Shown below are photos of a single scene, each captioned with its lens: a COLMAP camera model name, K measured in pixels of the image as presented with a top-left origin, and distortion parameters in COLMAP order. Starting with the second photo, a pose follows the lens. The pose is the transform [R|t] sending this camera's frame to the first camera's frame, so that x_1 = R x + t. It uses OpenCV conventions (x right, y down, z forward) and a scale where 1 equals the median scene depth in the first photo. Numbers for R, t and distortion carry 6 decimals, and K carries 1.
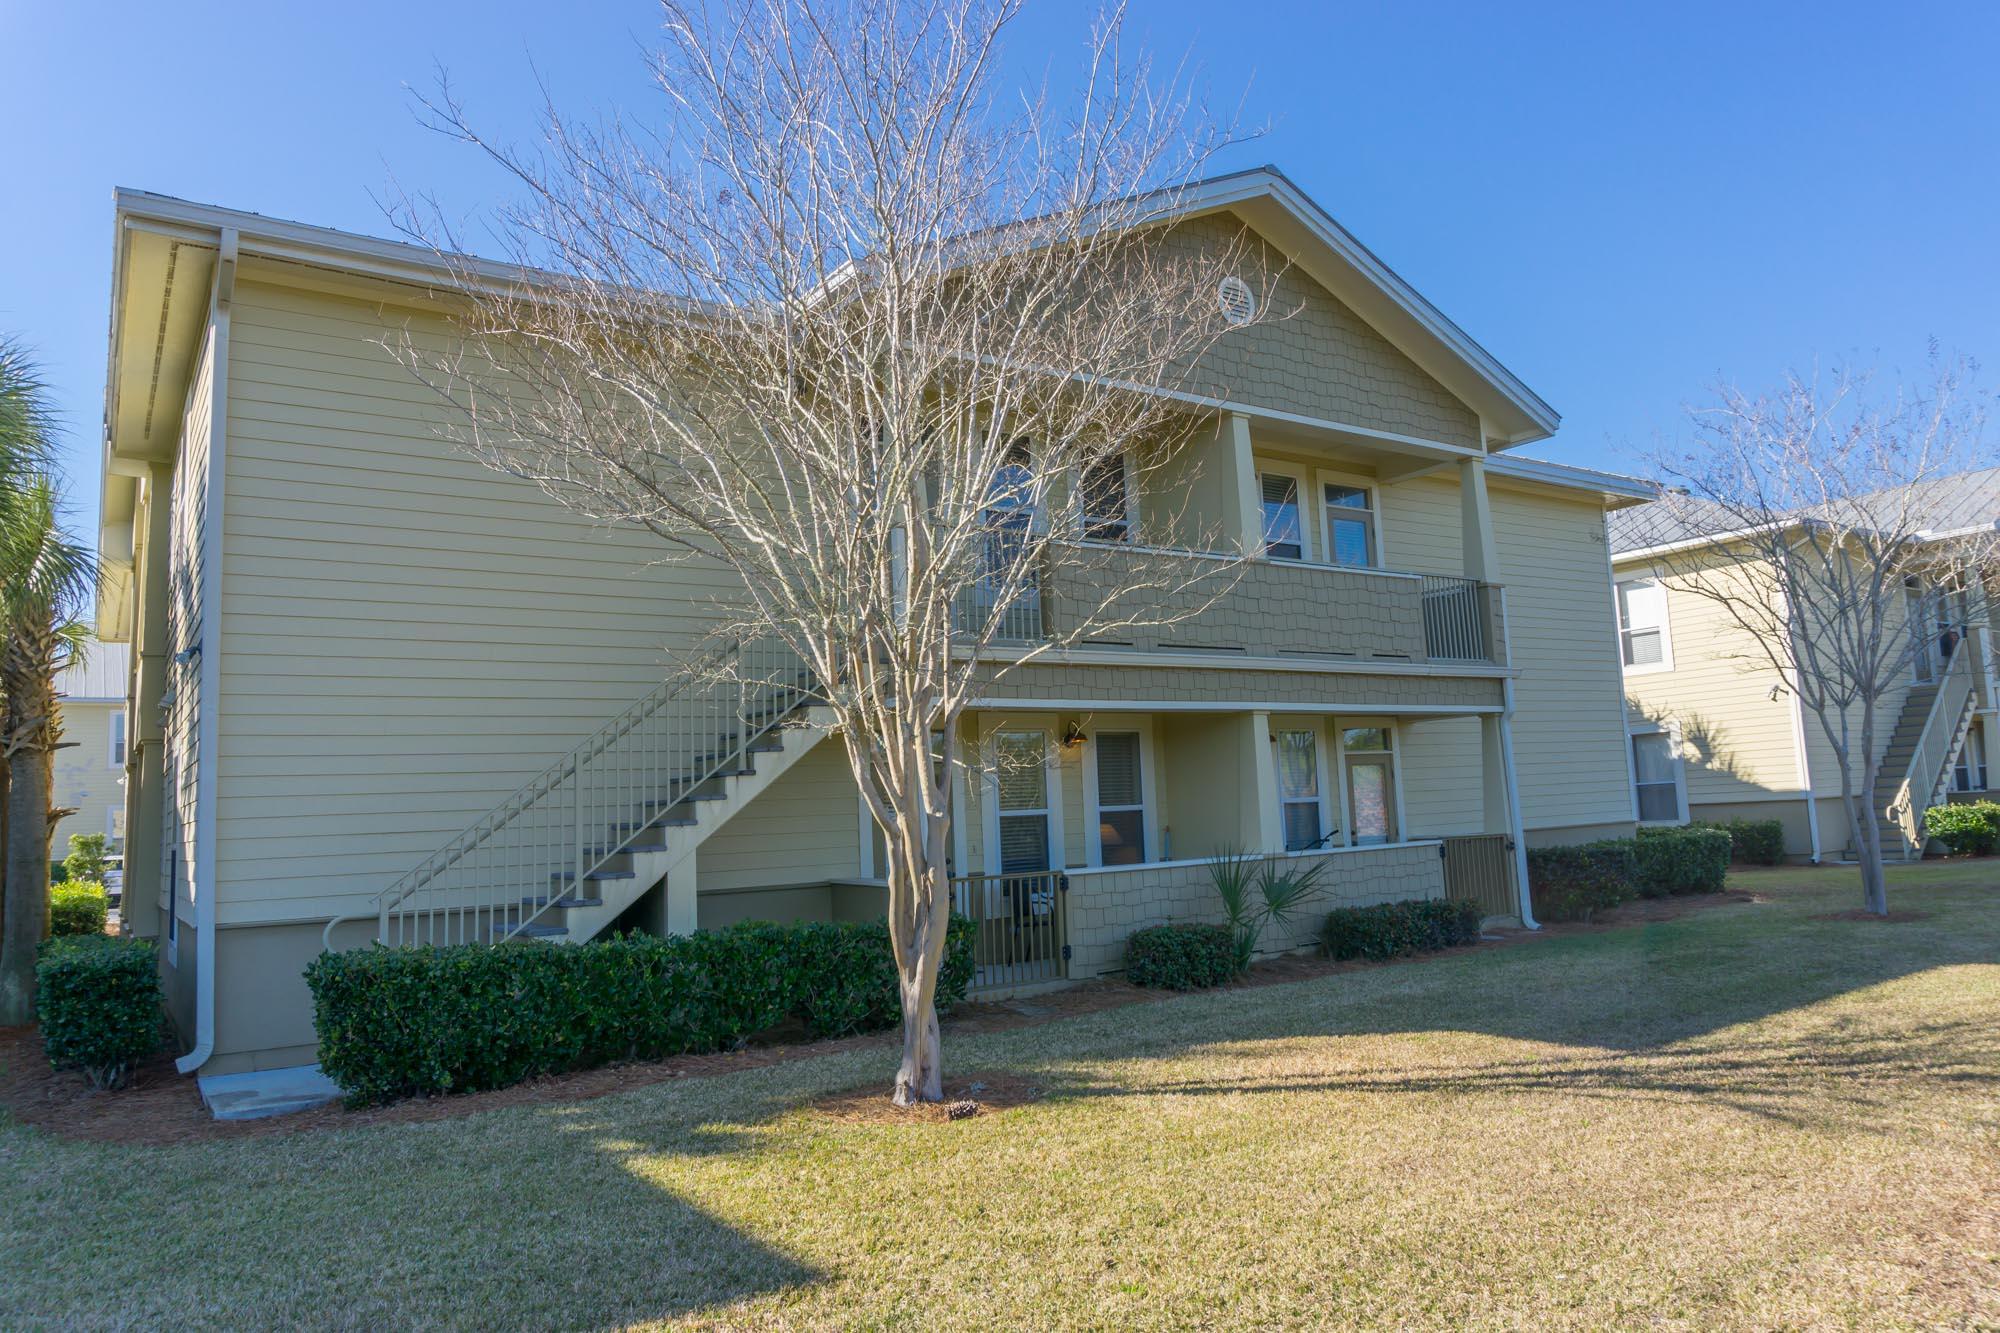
lens RADIAL K [[1338.1, 0, 1001.4], [0, 1338.1, 671.2], [0, 0, 1]] dist [-0.032402, 0.001459]
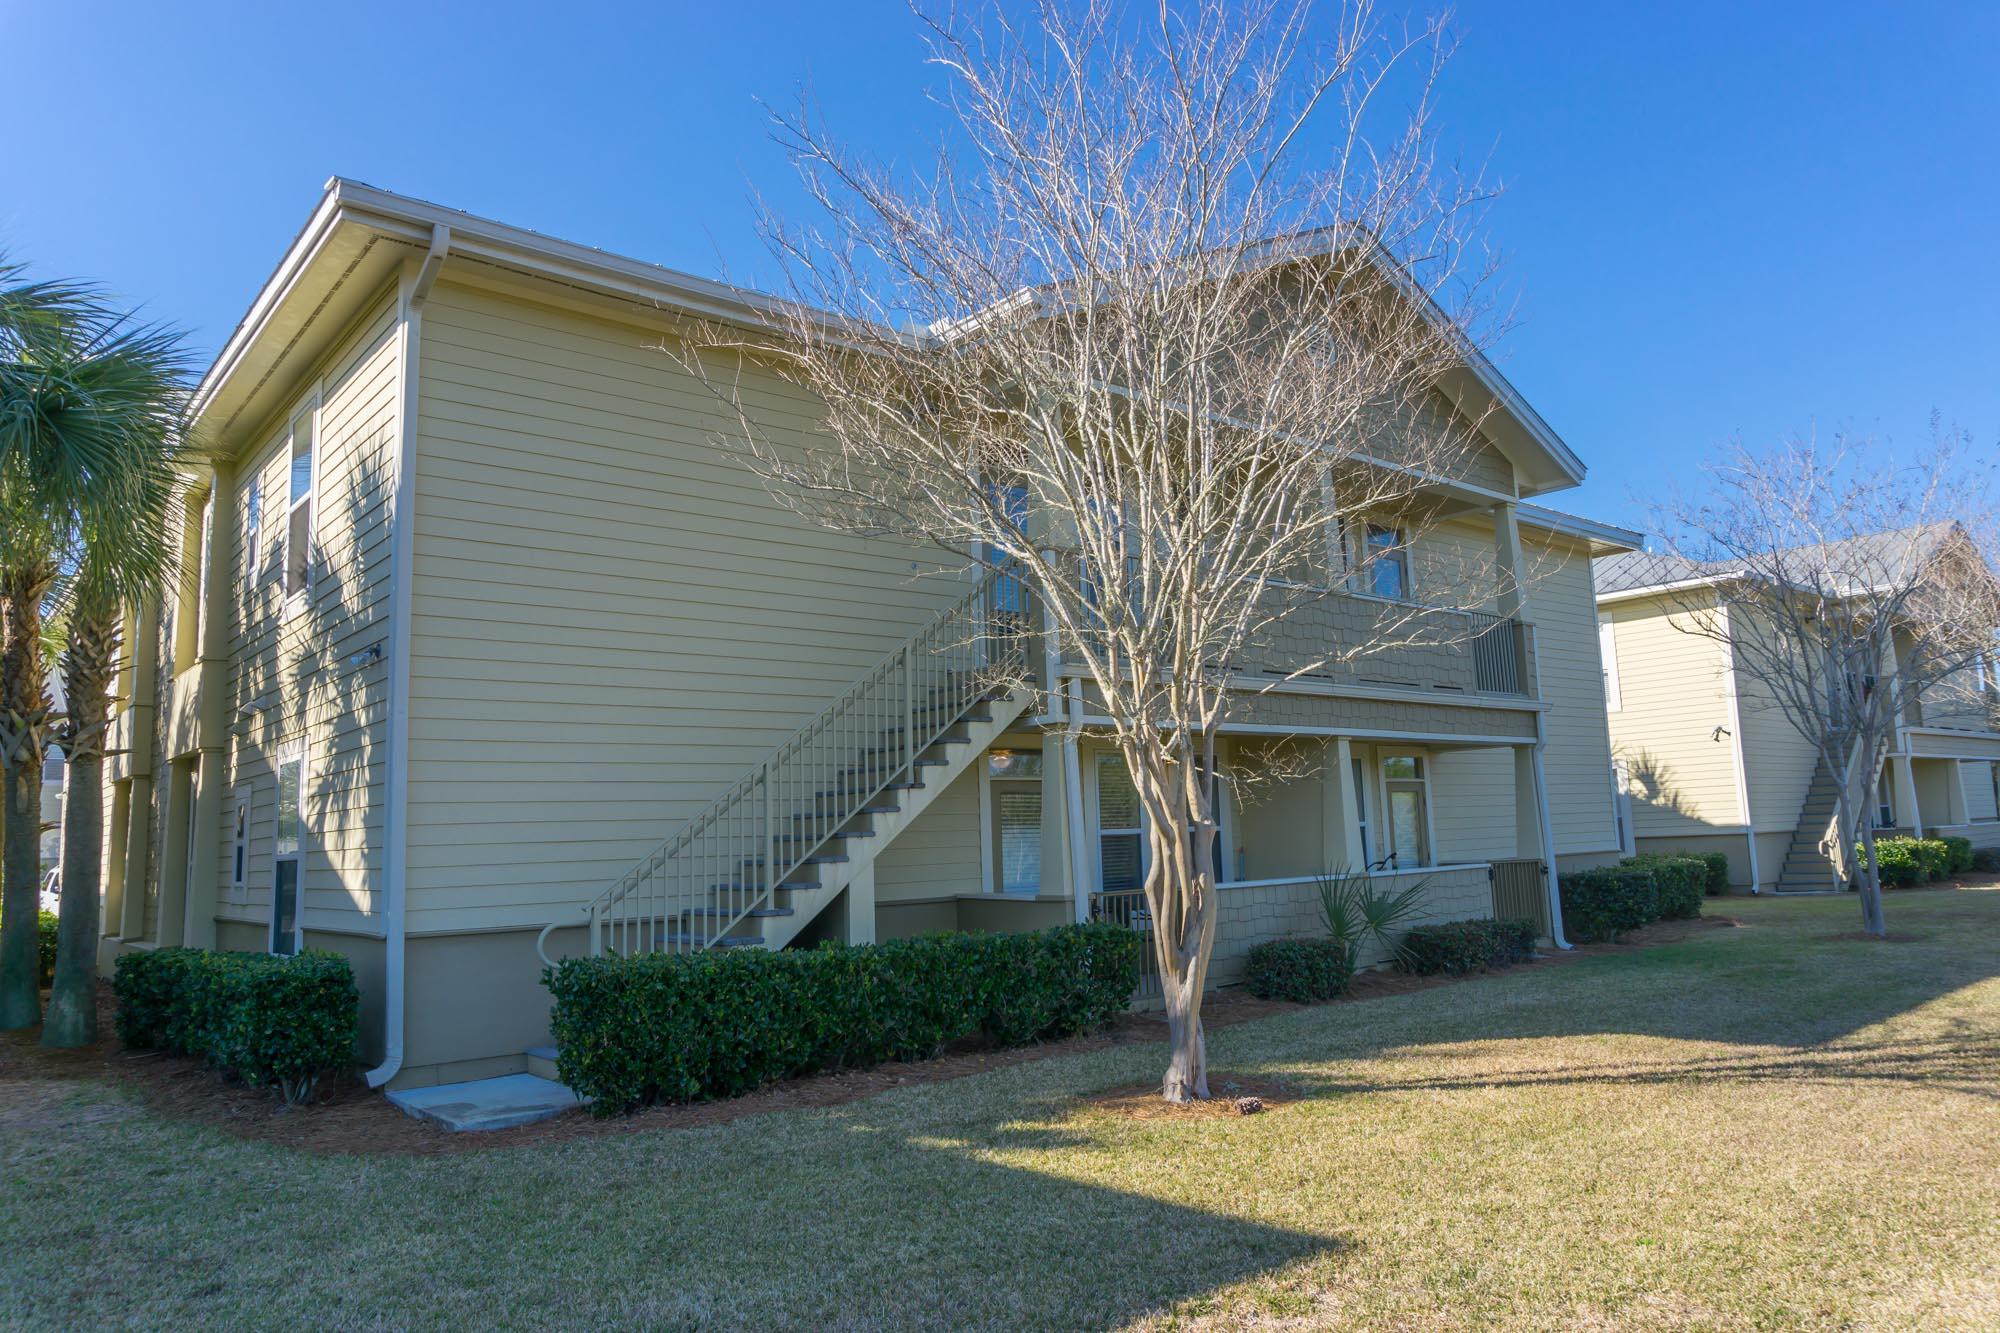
lens RADIAL K [[1333.4, 0, 999.1], [0, 1333.4, 667.8], [0, 0, 1]] dist [-0.019674, -0.002156]
pose [[0.995073, 0.022045, 0.096661, -0.202758], [-0.019299, 0.999386, -0.029247, 0.012959], [-0.097246, 0.027238, 0.994888, -0.015390]]
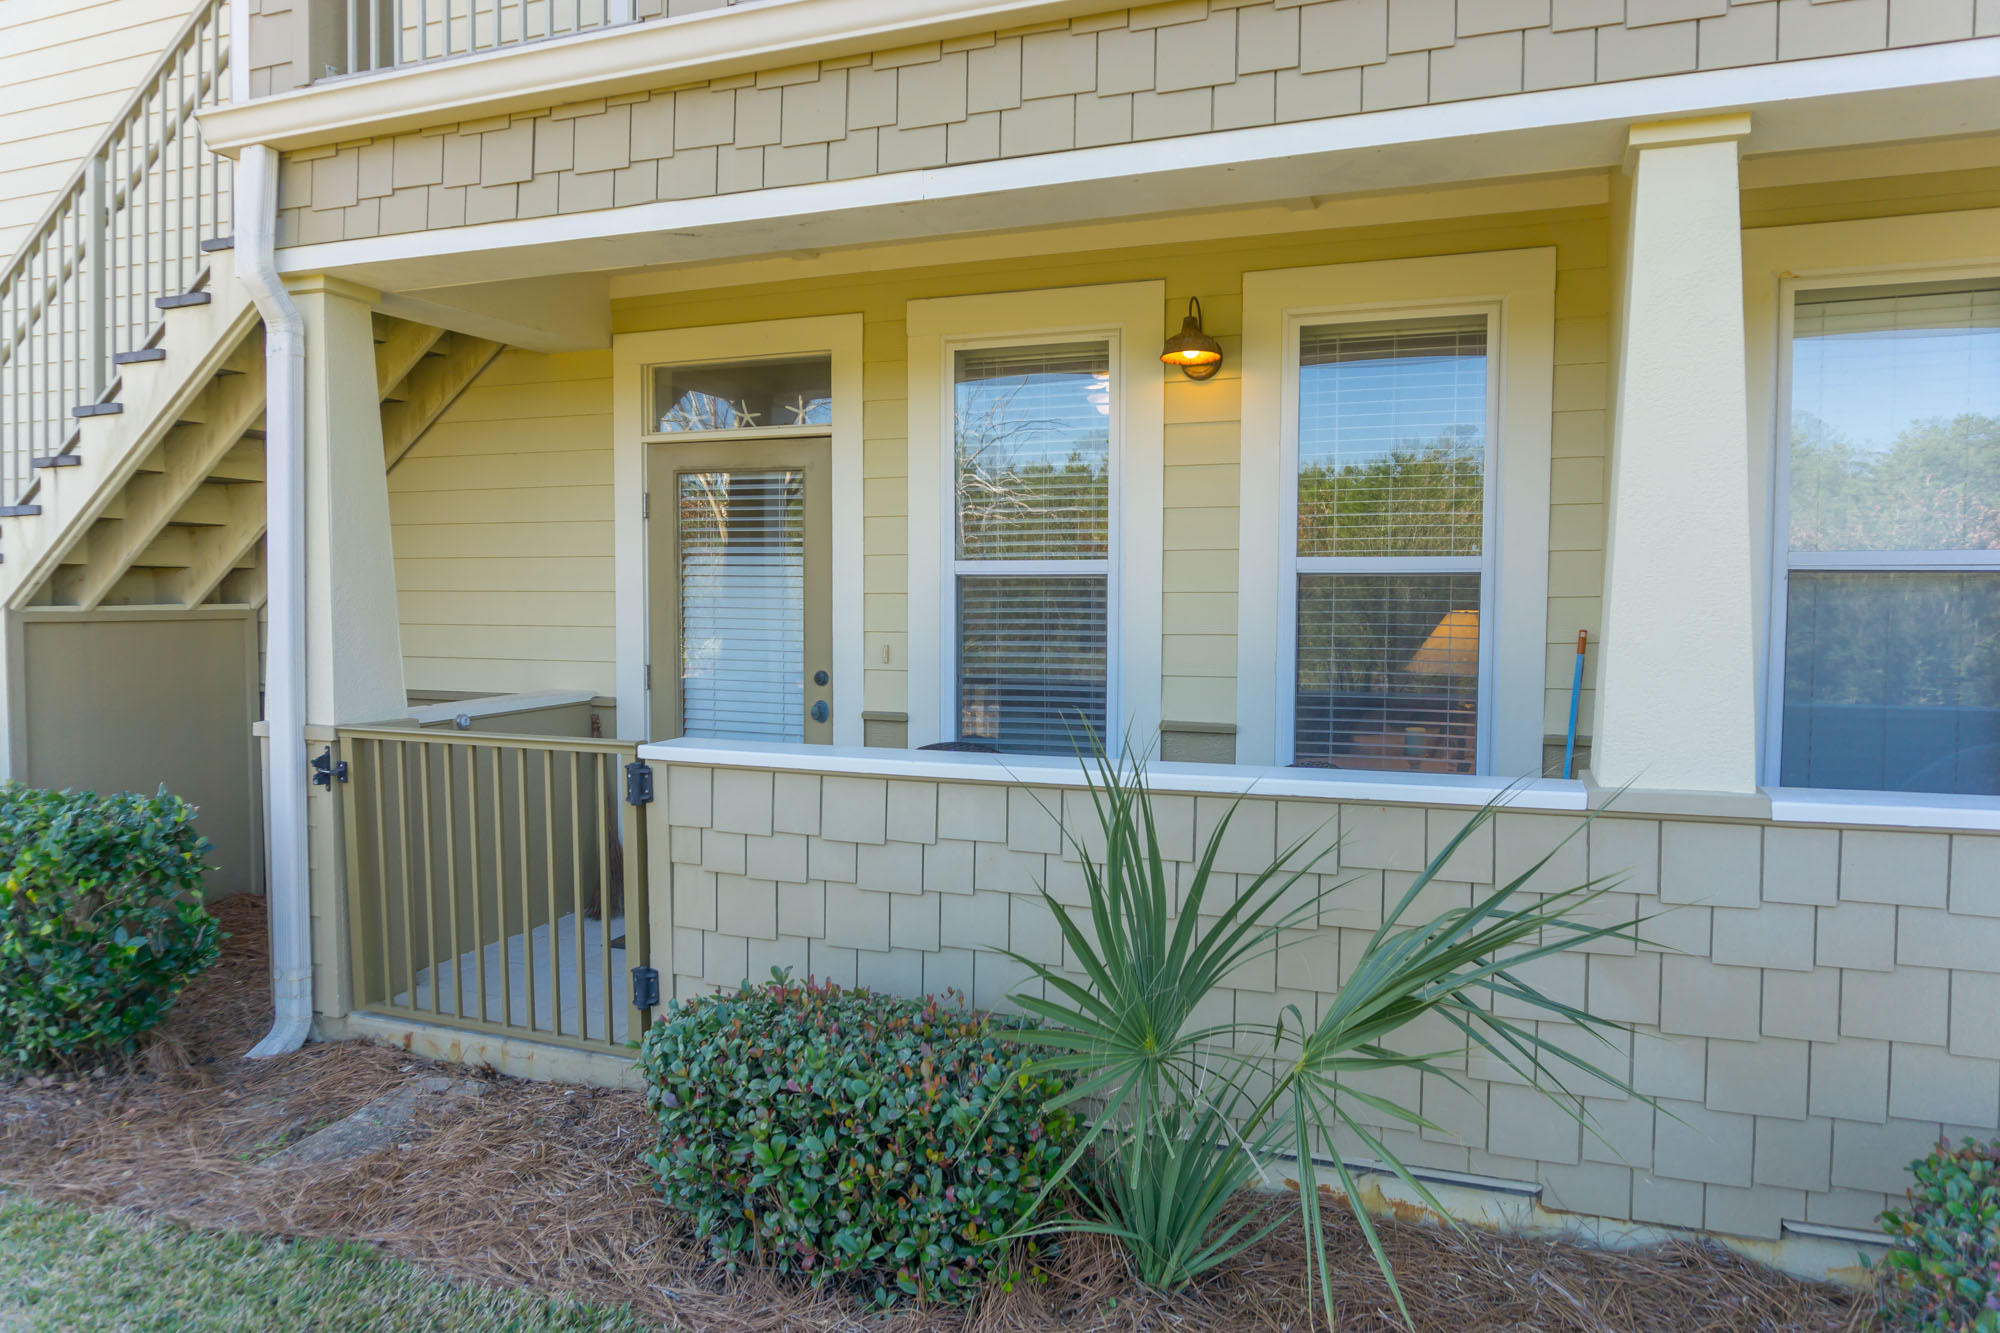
lens RADIAL K [[1333.4, 0, 999.1], [0, 1333.4, 667.8], [0, 0, 1]] dist [-0.019674, -0.002156]
pose [[0.563179, 0.096160, -0.820721, 0.357724], [0.060399, 0.985759, 0.156942, 0.085489], [0.824125, -0.137958, 0.549351, 0.897079]]
